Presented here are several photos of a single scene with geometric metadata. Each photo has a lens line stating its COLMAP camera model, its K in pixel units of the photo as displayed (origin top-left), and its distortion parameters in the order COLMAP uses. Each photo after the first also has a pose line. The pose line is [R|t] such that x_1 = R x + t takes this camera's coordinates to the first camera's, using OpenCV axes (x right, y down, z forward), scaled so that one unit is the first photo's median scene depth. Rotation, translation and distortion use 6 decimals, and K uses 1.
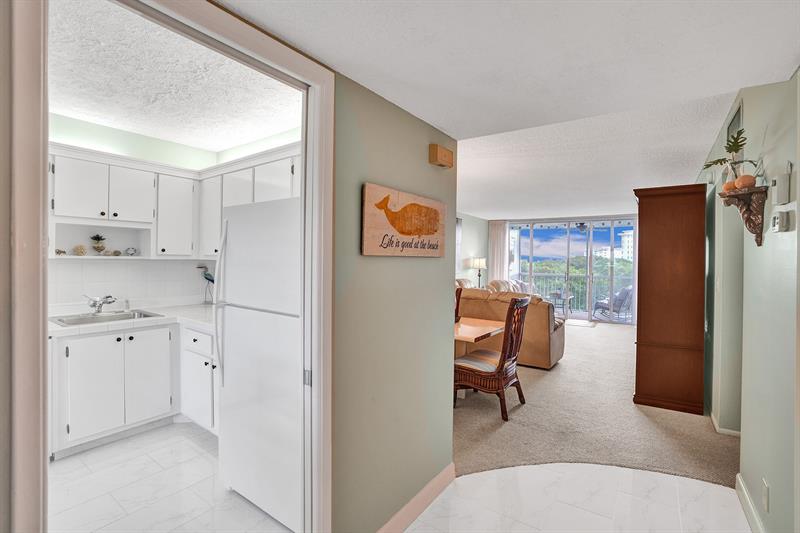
lens RADIAL K [[384.4, 0, 400.0], [0, 384.4, 266.5], [0, 0, 1]] dist [-0.000498, -0.000041]
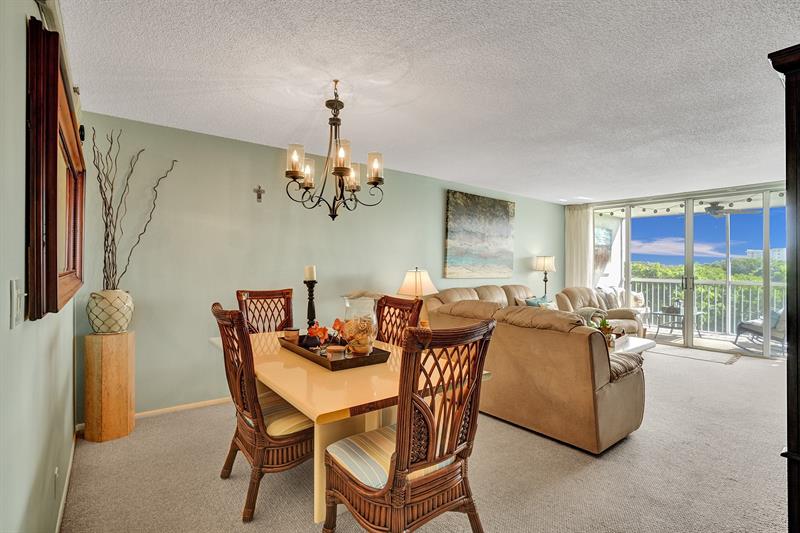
lens RADIAL K [[387.3, 0, 400.0], [0, 387.3, 266.5], [0, 0, 1]] dist [-0.017459, 0.000012]
pose [[0.956812, -0.001054, -0.290704, 0.165491], [-0.002675, 0.999919, -0.012429, 0.007722], [0.290694, 0.012670, 0.956732, 0.238343]]
